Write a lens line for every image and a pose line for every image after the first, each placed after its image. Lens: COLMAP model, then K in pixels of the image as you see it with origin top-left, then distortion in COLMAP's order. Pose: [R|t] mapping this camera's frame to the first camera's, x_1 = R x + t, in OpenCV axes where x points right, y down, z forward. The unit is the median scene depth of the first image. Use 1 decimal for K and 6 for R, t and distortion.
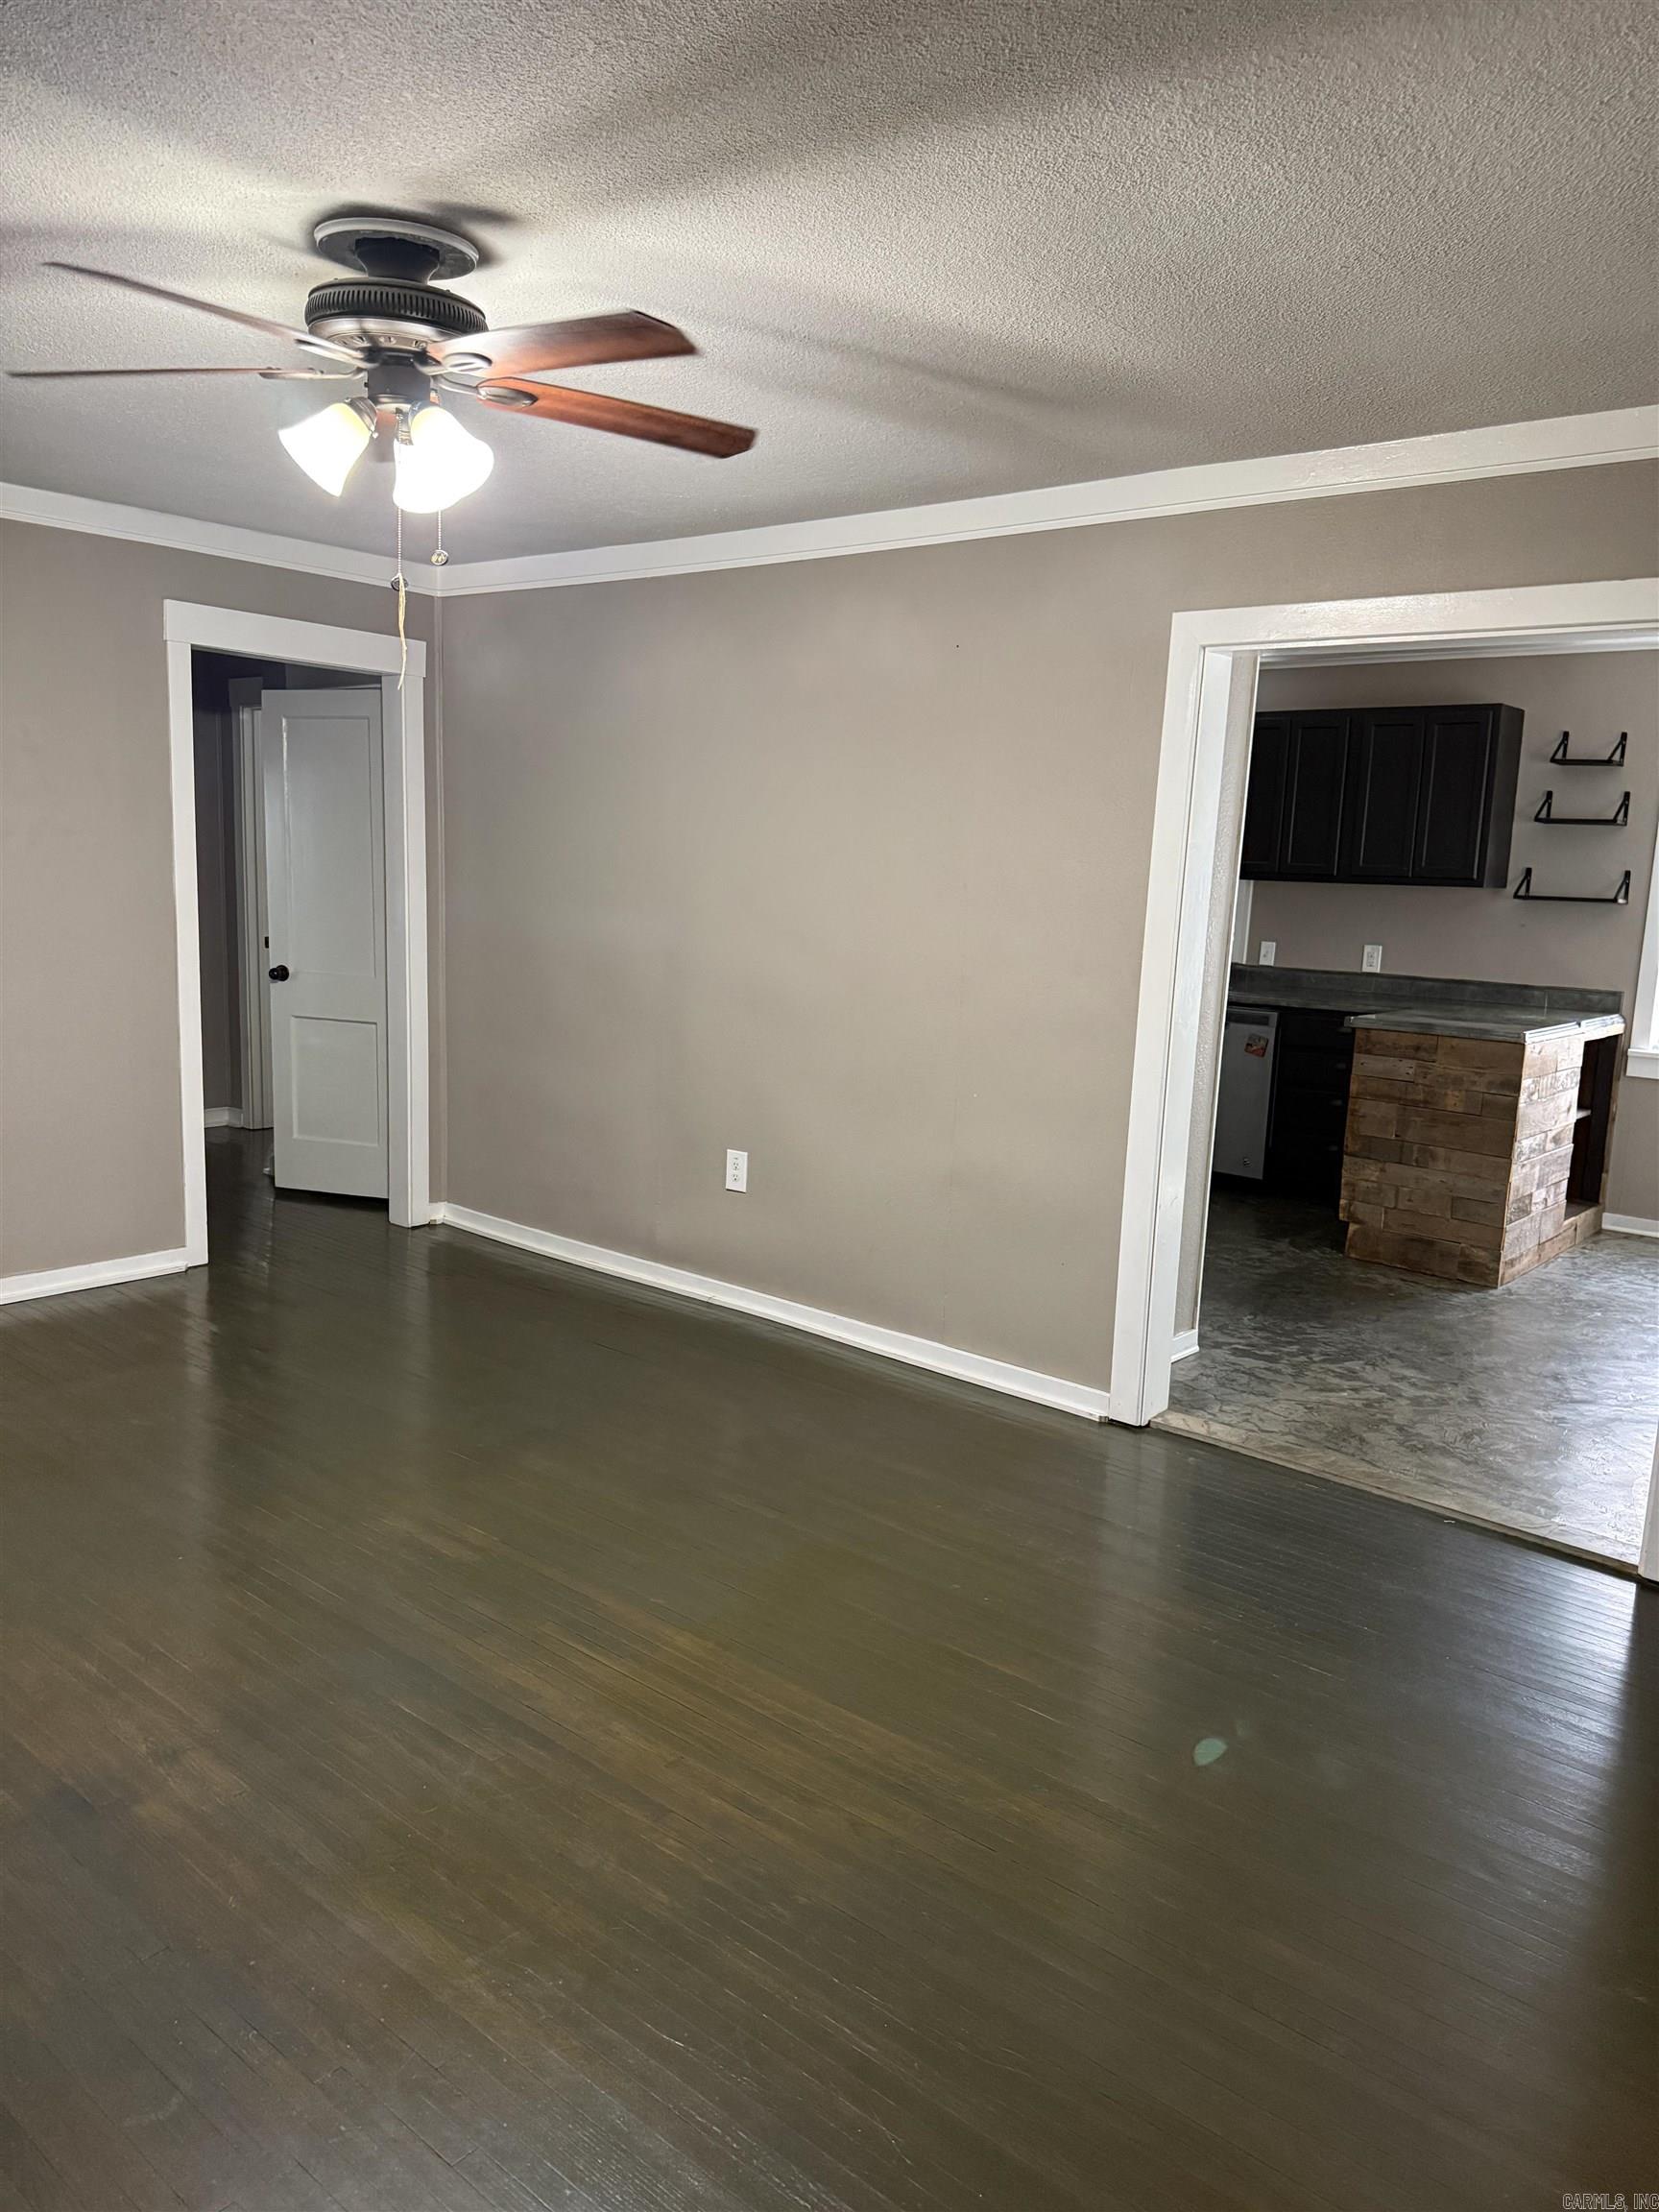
lens RADIAL K [[1575.6, 0, 829.5], [0, 1575.6, 1106.0], [0, 0, 1]] dist [0.033200, -0.033999]
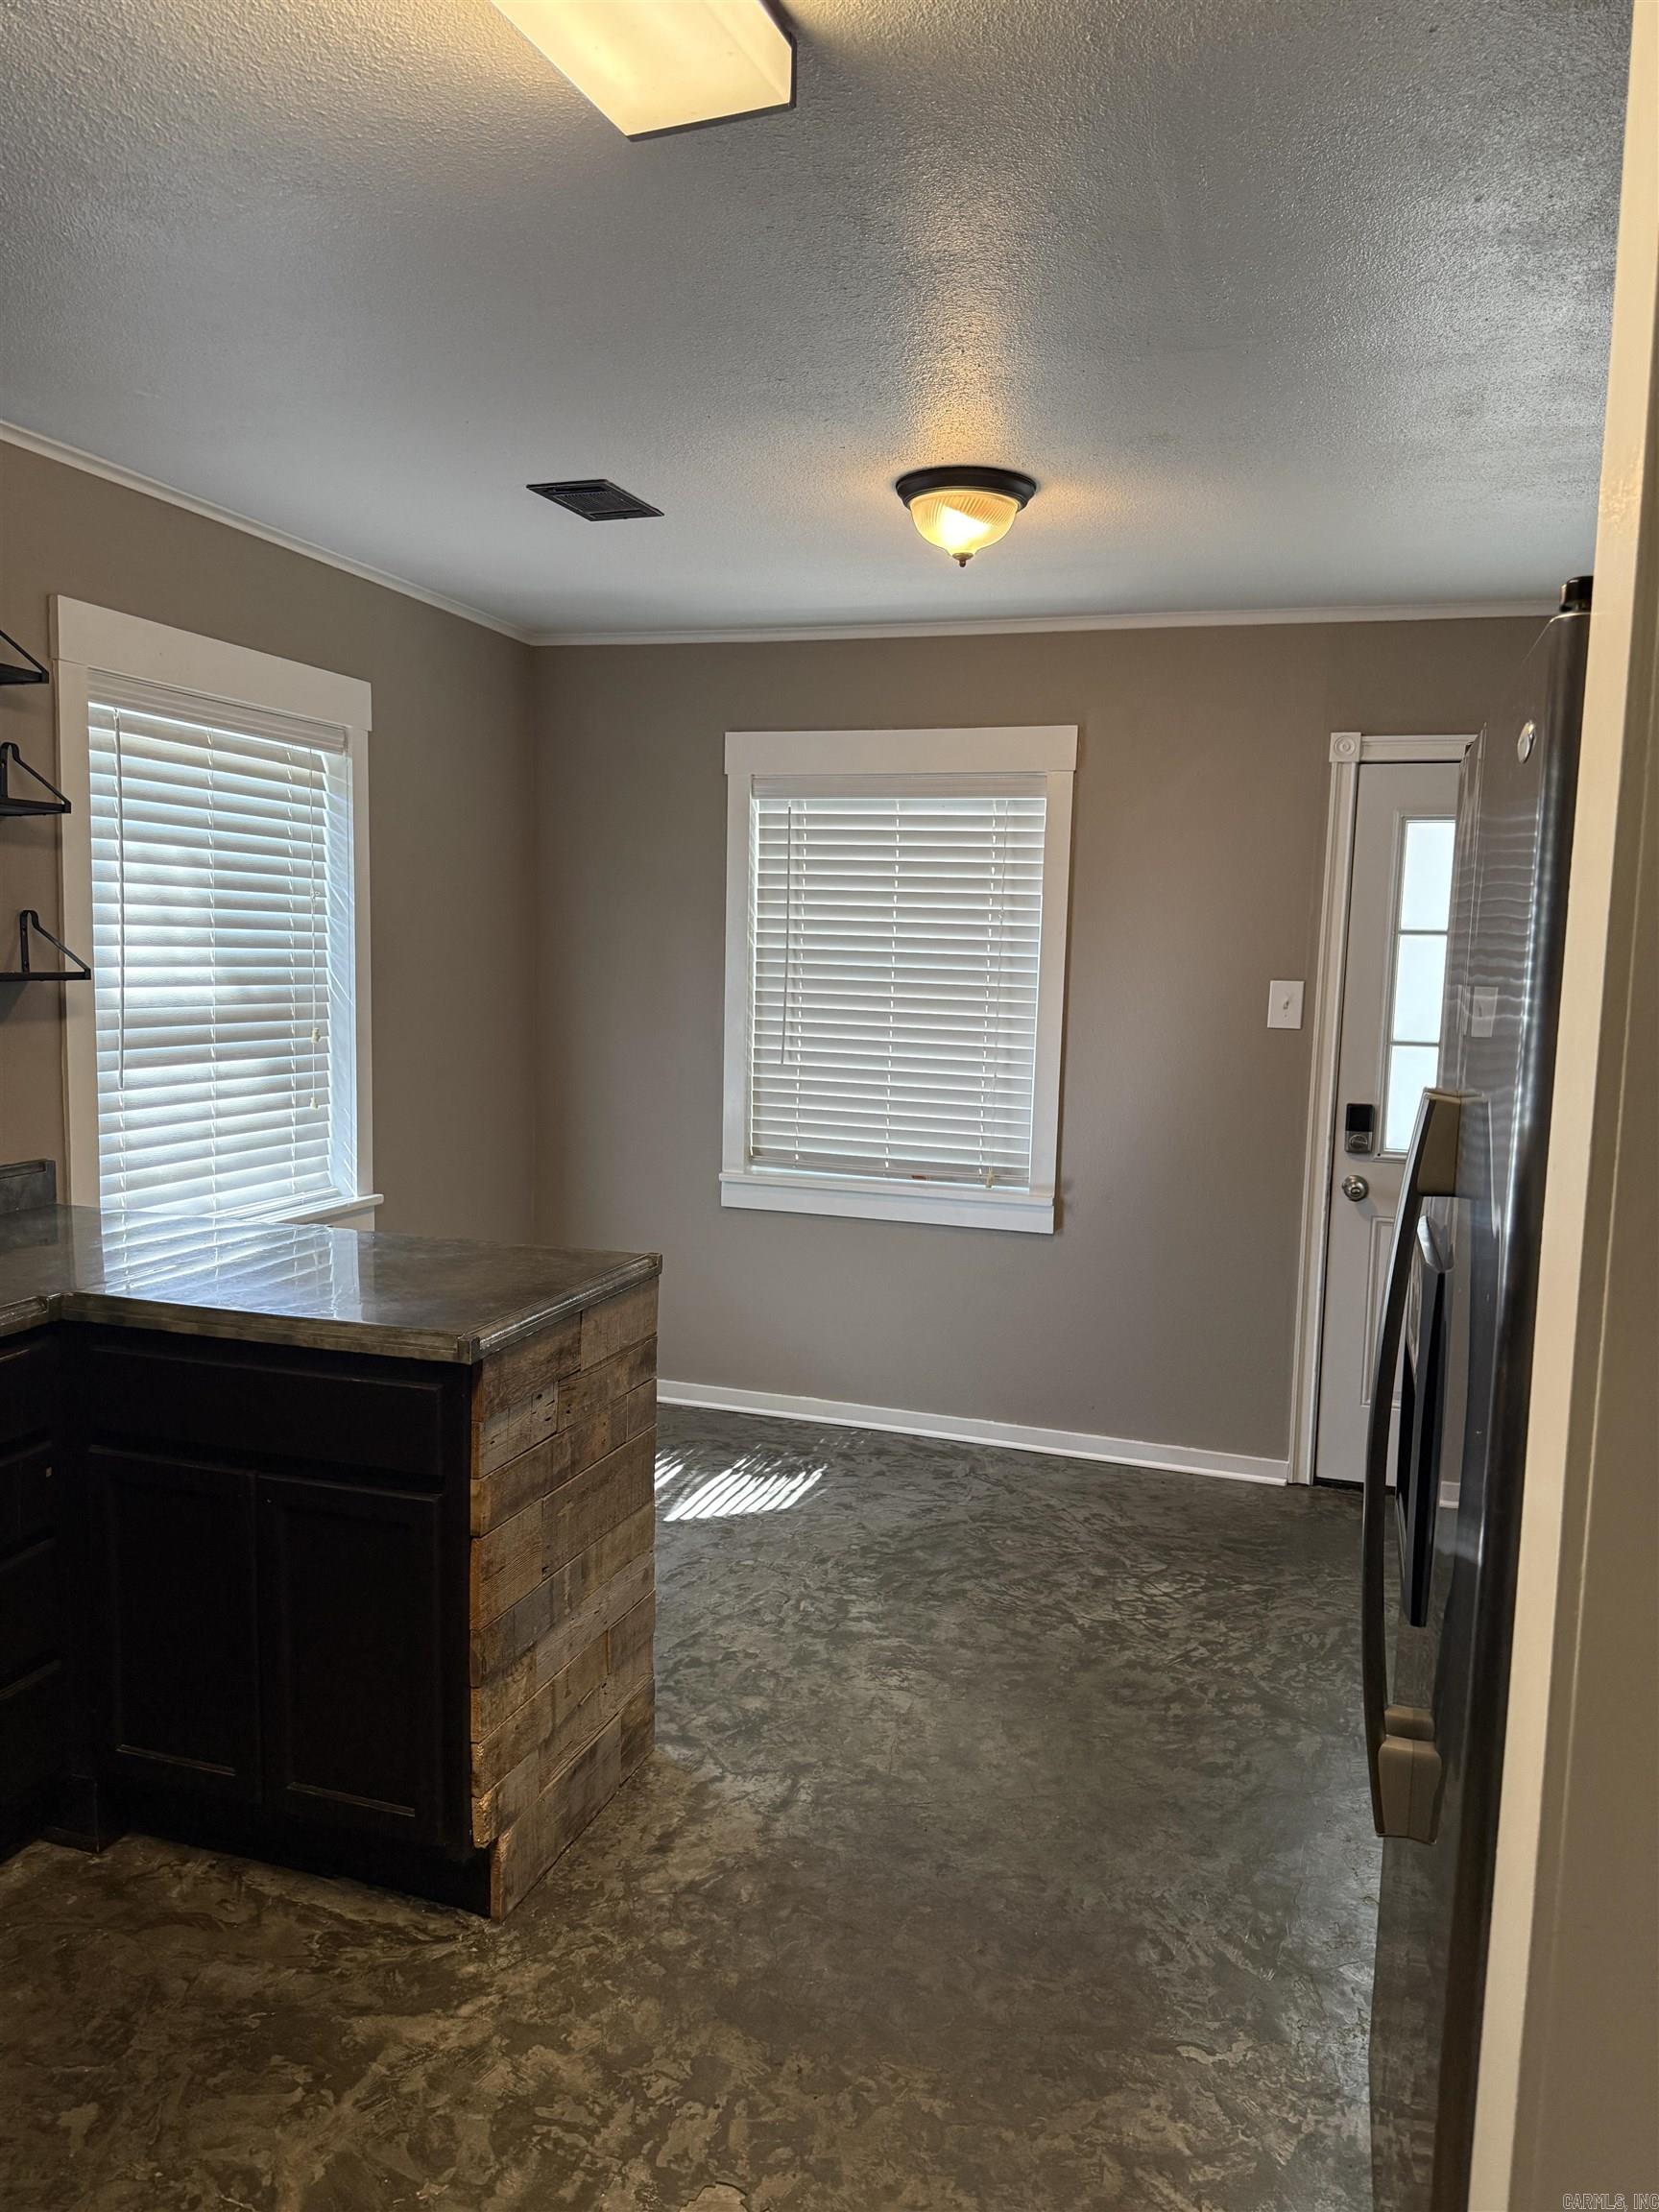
lens RADIAL K [[1575.6, 0, 829.5], [0, 1575.6, 1106.0], [0, 0, 1]] dist [0.033200, -0.033999]
pose [[-0.367646, -0.136402, 0.919908, -0.038985], [0.113926, 0.975128, 0.190121, -0.170730], [-0.922961, 0.174699, -0.342962, 1.039831]]
